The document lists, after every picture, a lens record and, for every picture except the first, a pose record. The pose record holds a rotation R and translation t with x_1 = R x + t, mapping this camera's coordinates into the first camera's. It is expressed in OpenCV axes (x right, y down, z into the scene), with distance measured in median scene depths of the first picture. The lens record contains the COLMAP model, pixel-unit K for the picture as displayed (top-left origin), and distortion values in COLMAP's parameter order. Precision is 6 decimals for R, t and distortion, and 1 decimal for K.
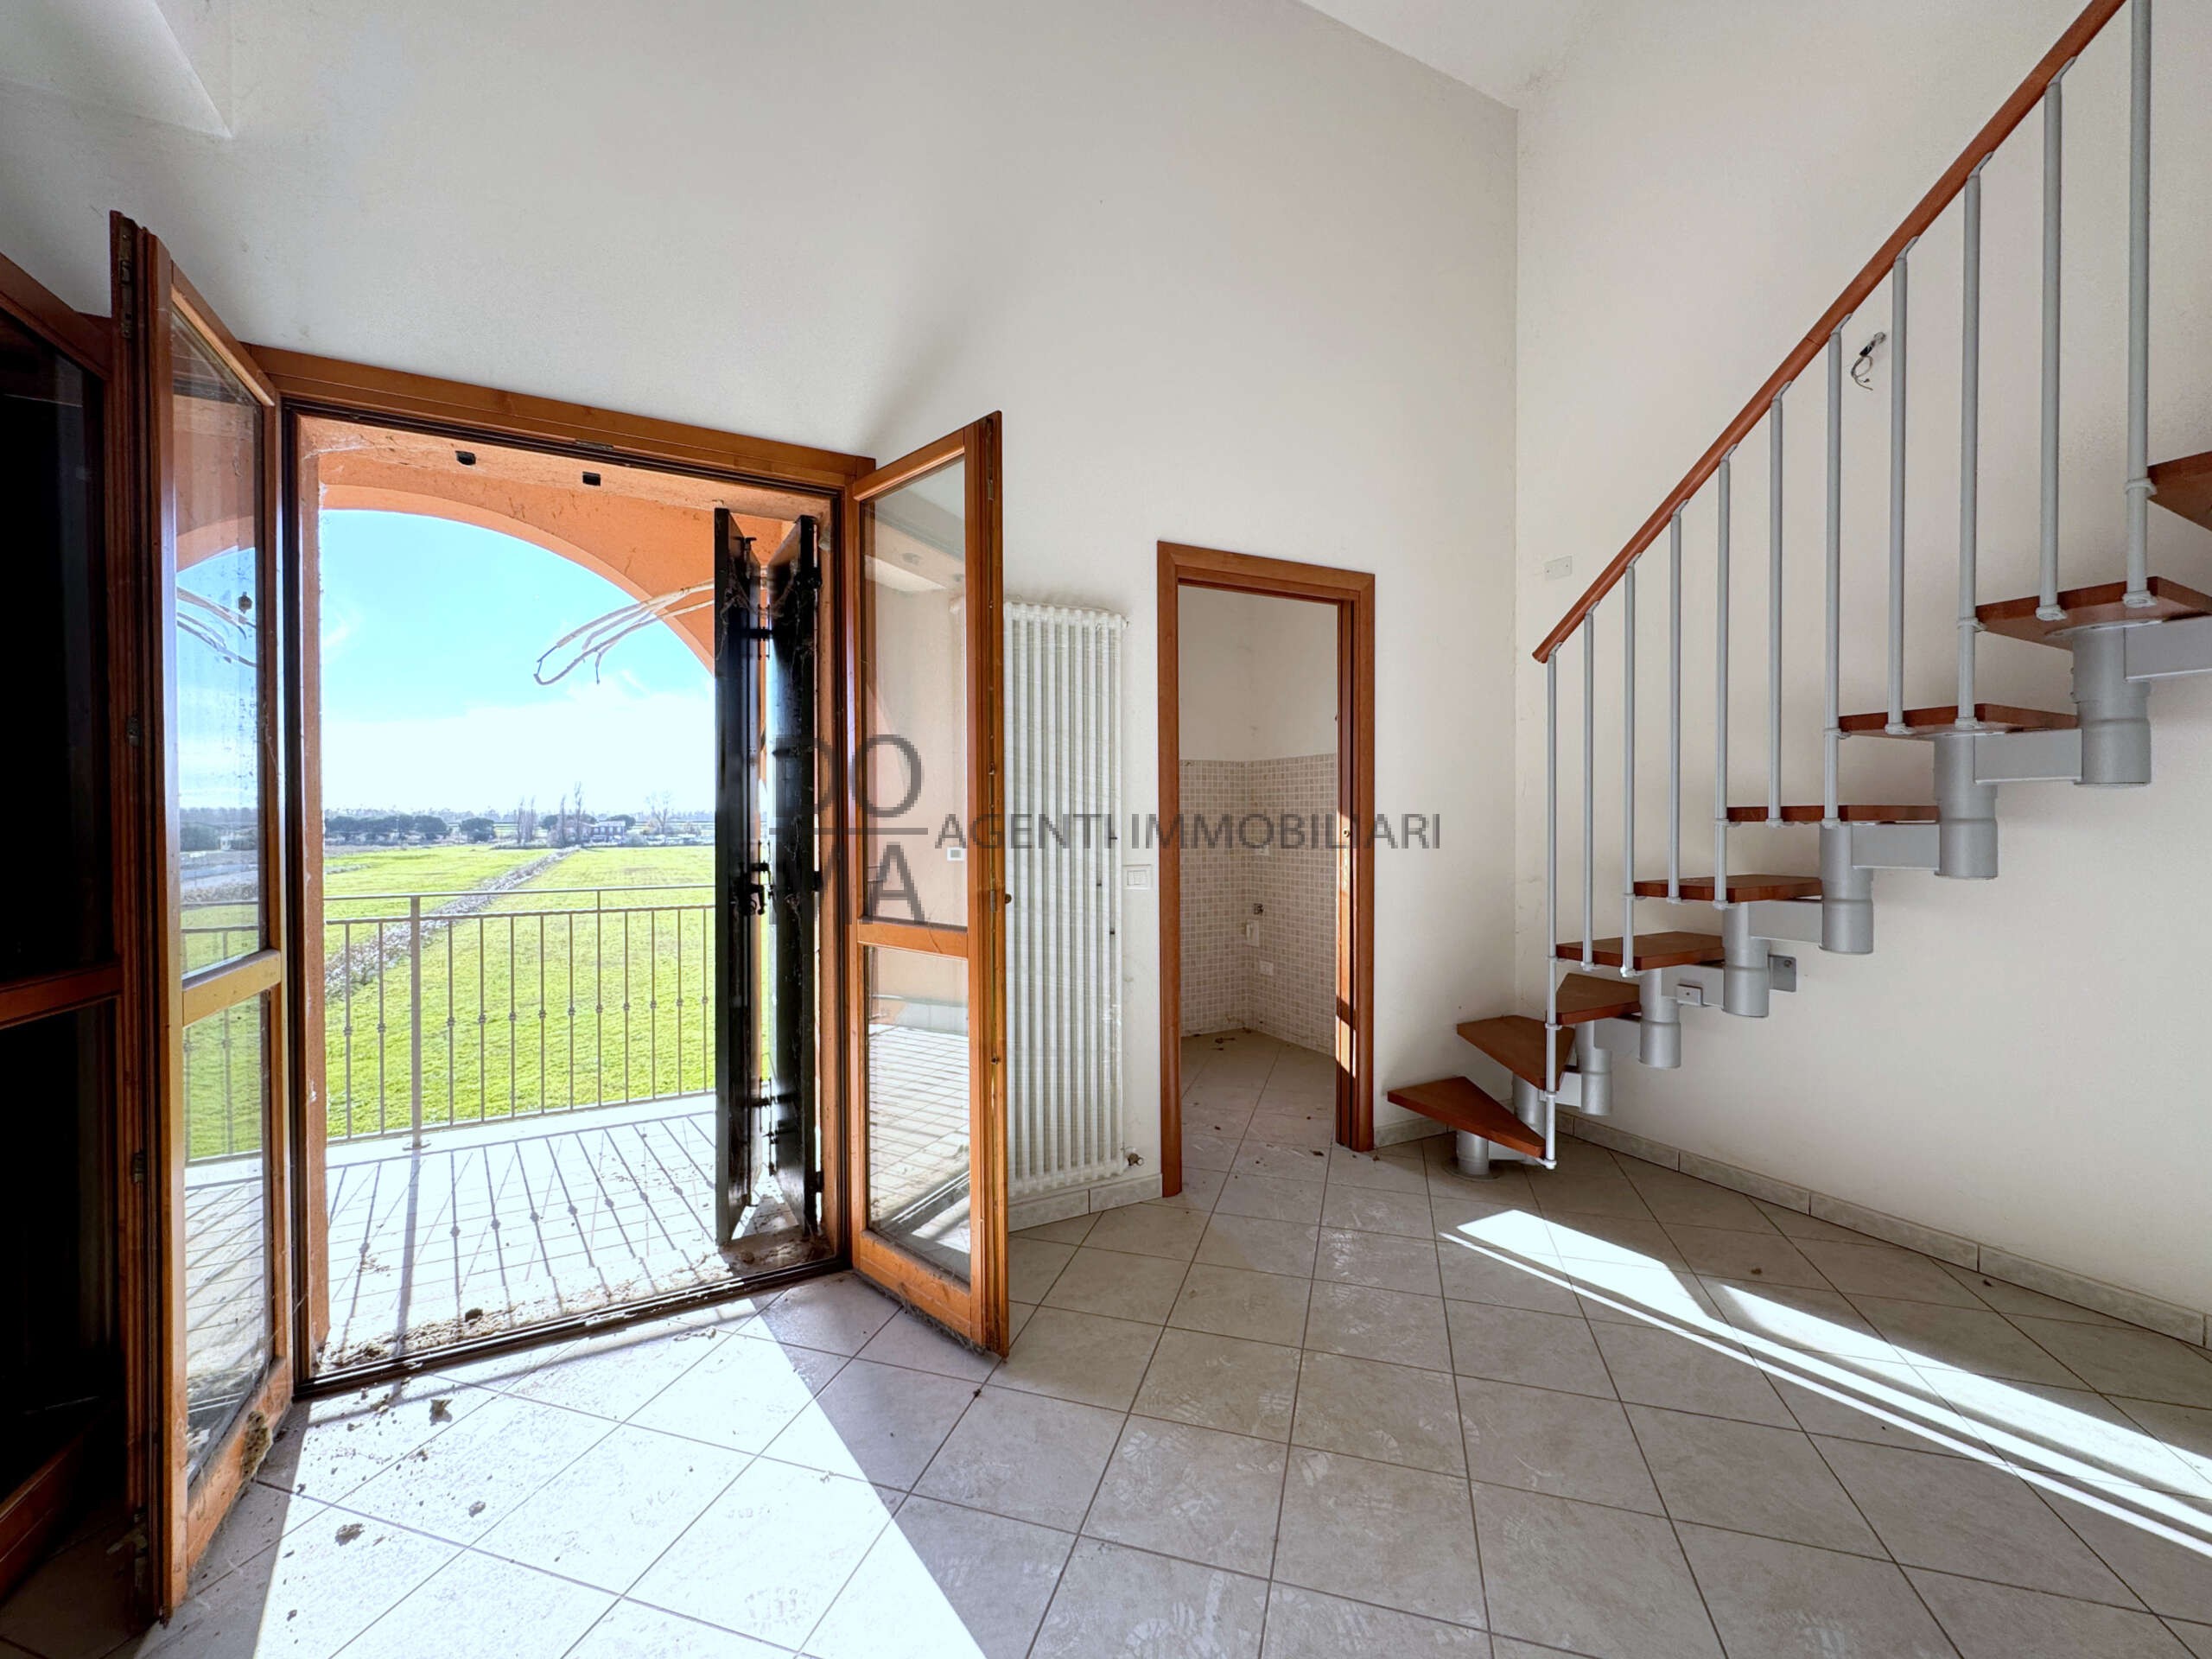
lens RADIAL K [[894.2, 0, 1104.4], [0, 894.2, 827.3], [0, 0, 1]] dist [0.000178, 0.000289]
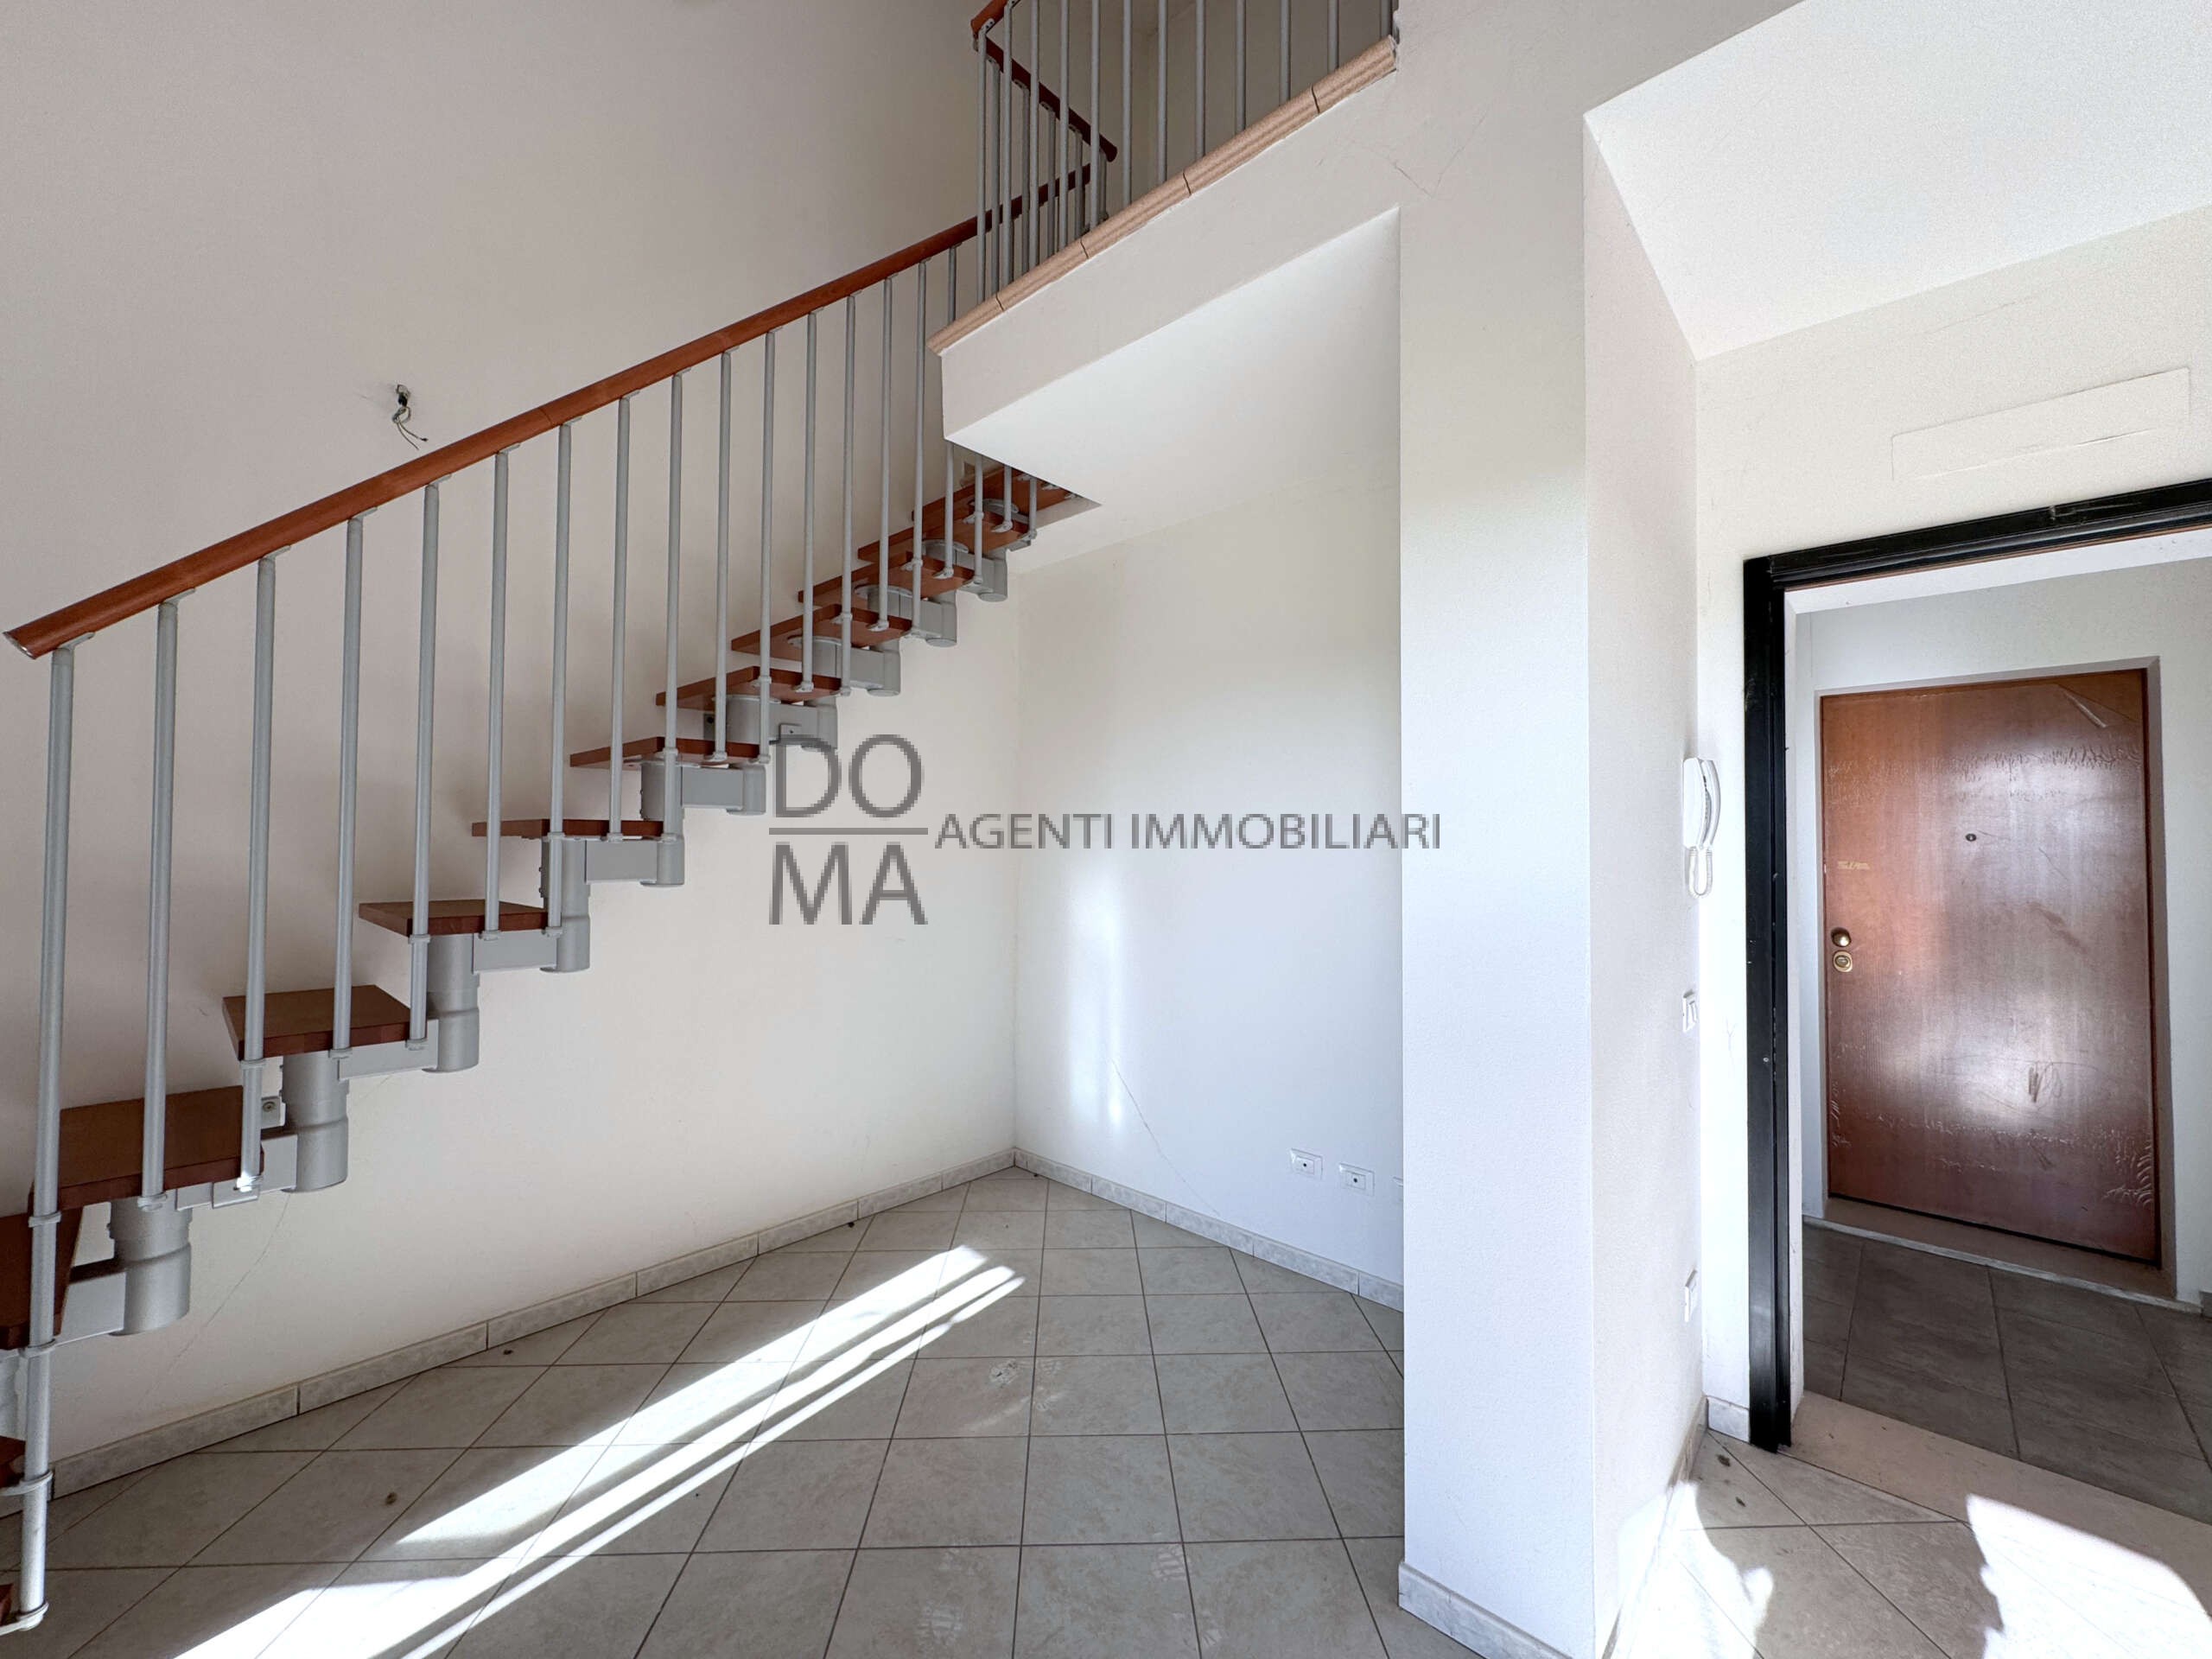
lens RADIAL K [[875.8, 0, 1106.0], [0, 875.8, 829.5], [0, 0, 1]] dist [-0.002250, 0.000028]
pose [[-0.331993, 0.022393, 0.943016, -0.213826], [0.003336, 0.999740, -0.022565, -0.074100], [-0.943276, -0.004345, -0.331981, 0.625580]]
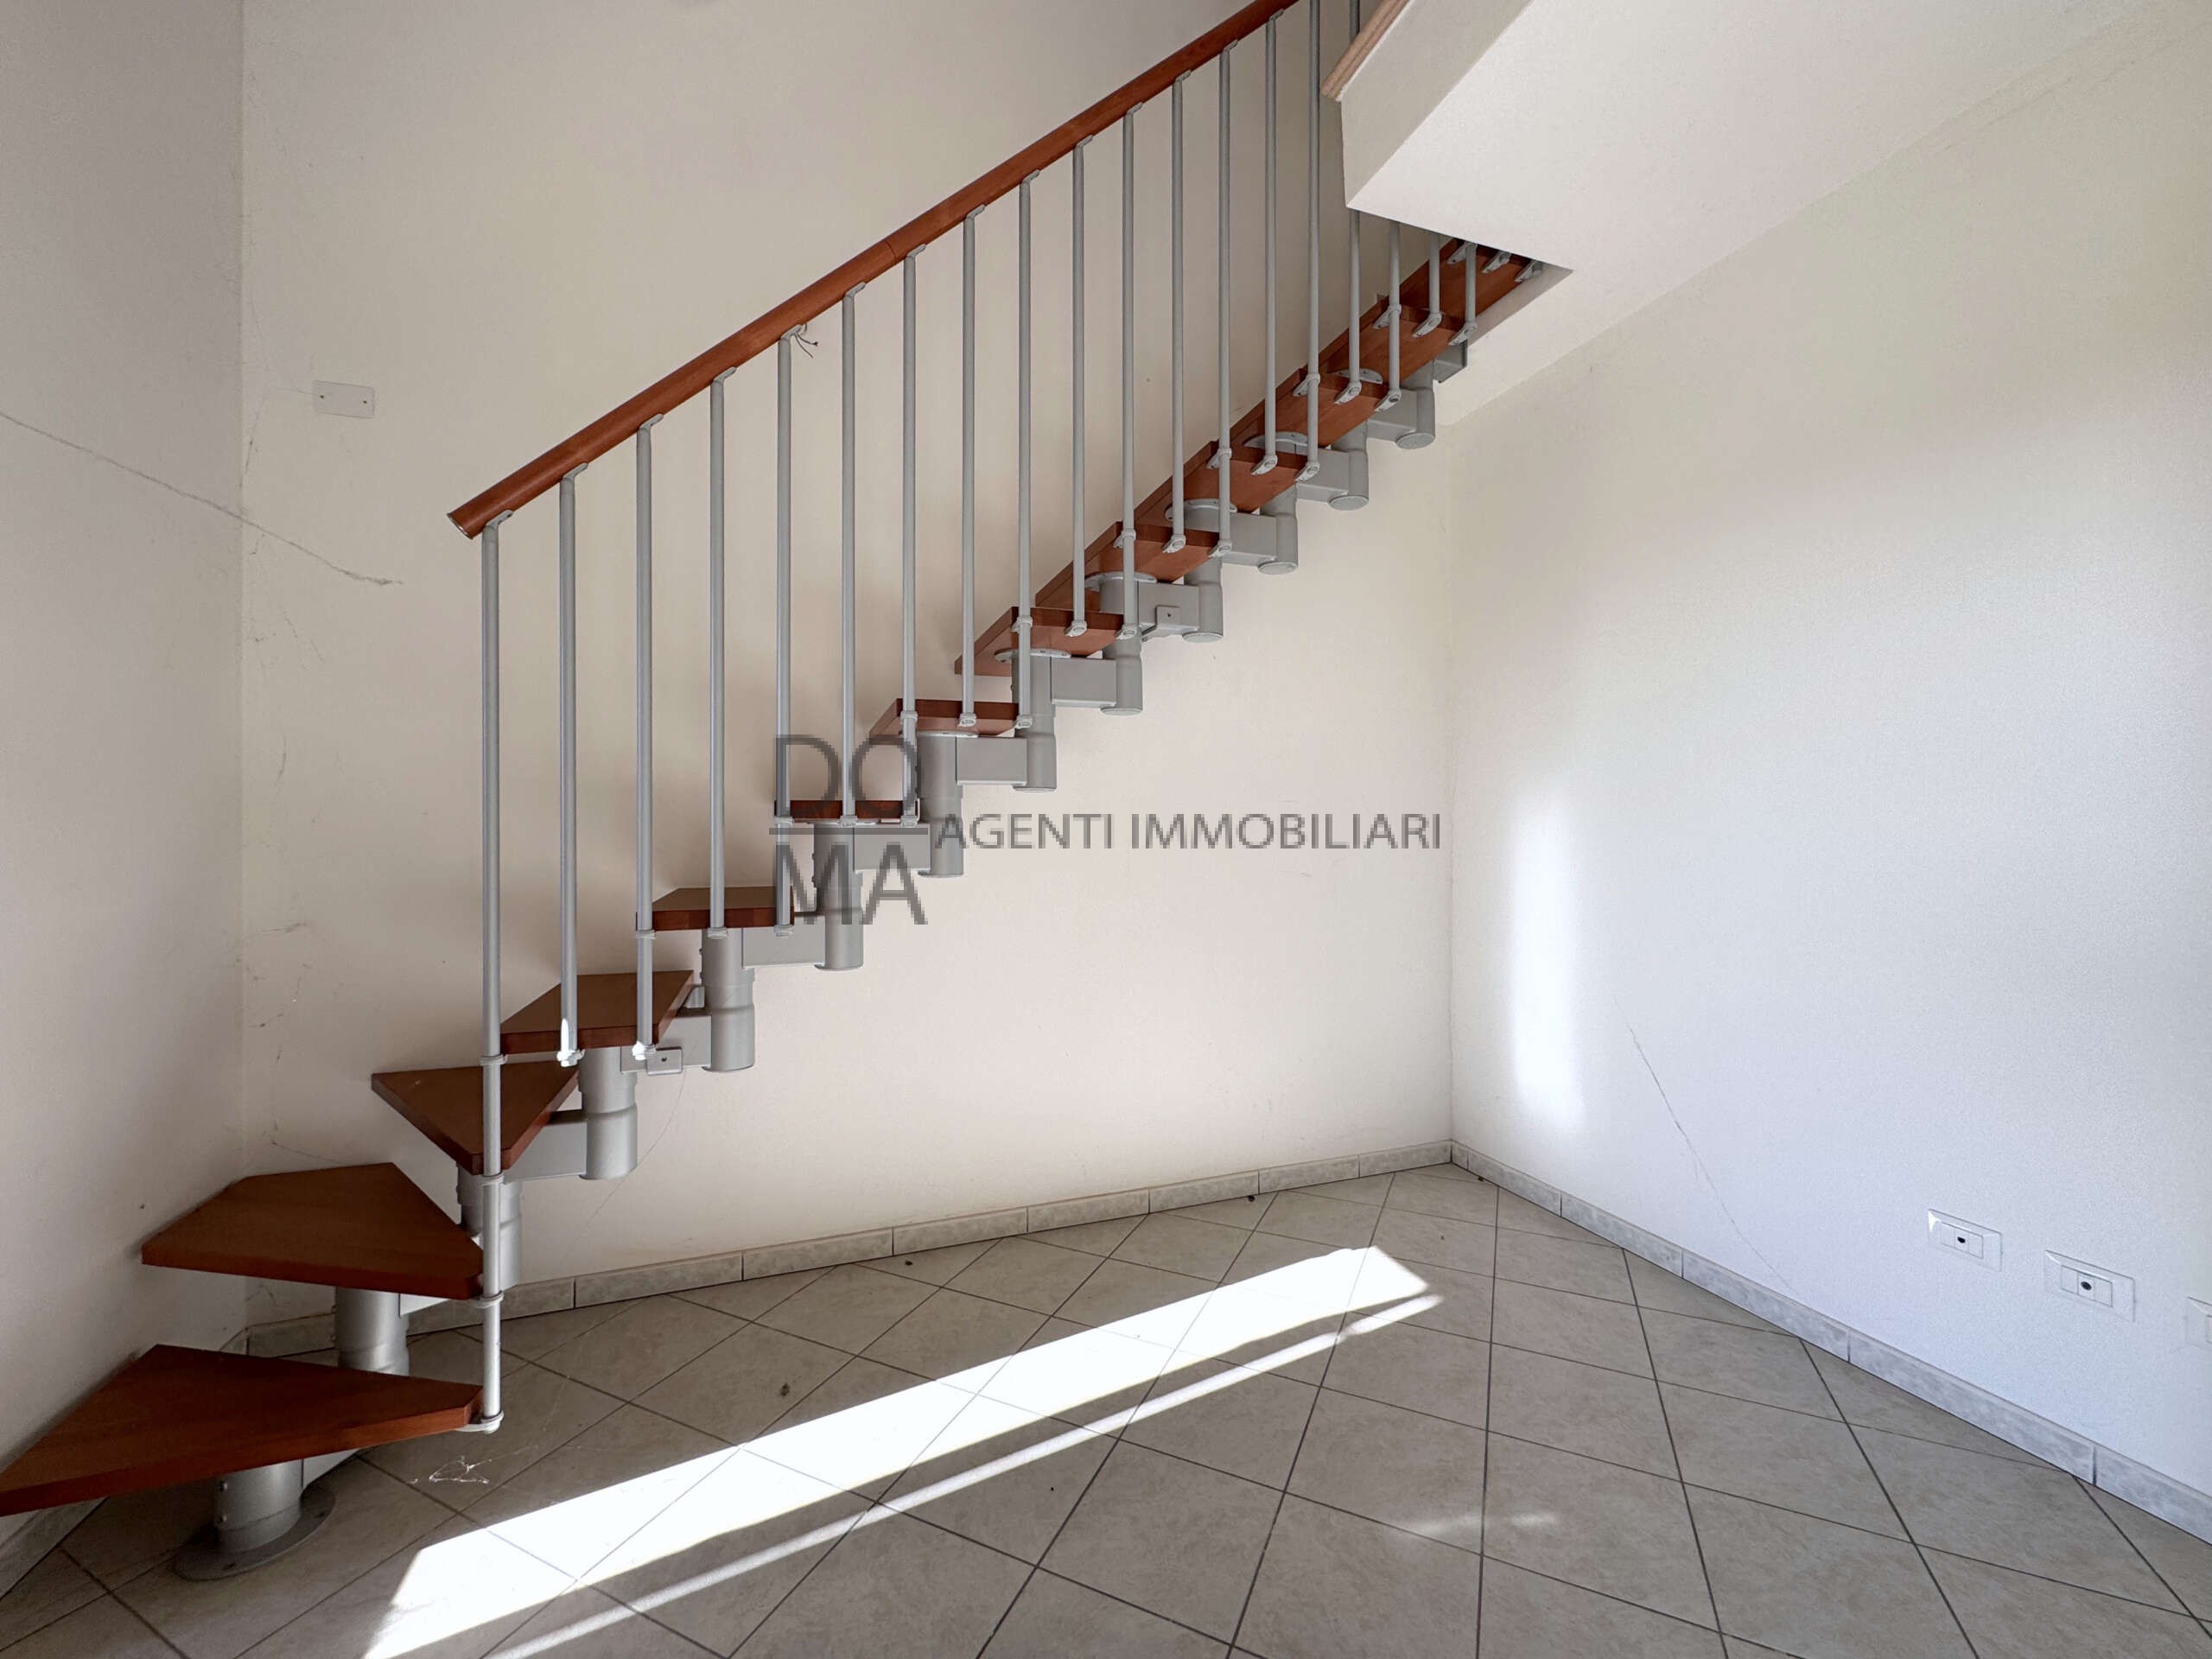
lens RADIAL K [[874.2, 0, 1101.8], [0, 874.2, 829.5], [0, 0, 1]] dist [-0.002586, -0.000088]
pose [[0.138883, 0.000758, 0.990309, 0.004309], [0.010342, 0.999944, -0.002216, 0.005926], [-0.990255, 0.010550, 0.138867, 0.578573]]
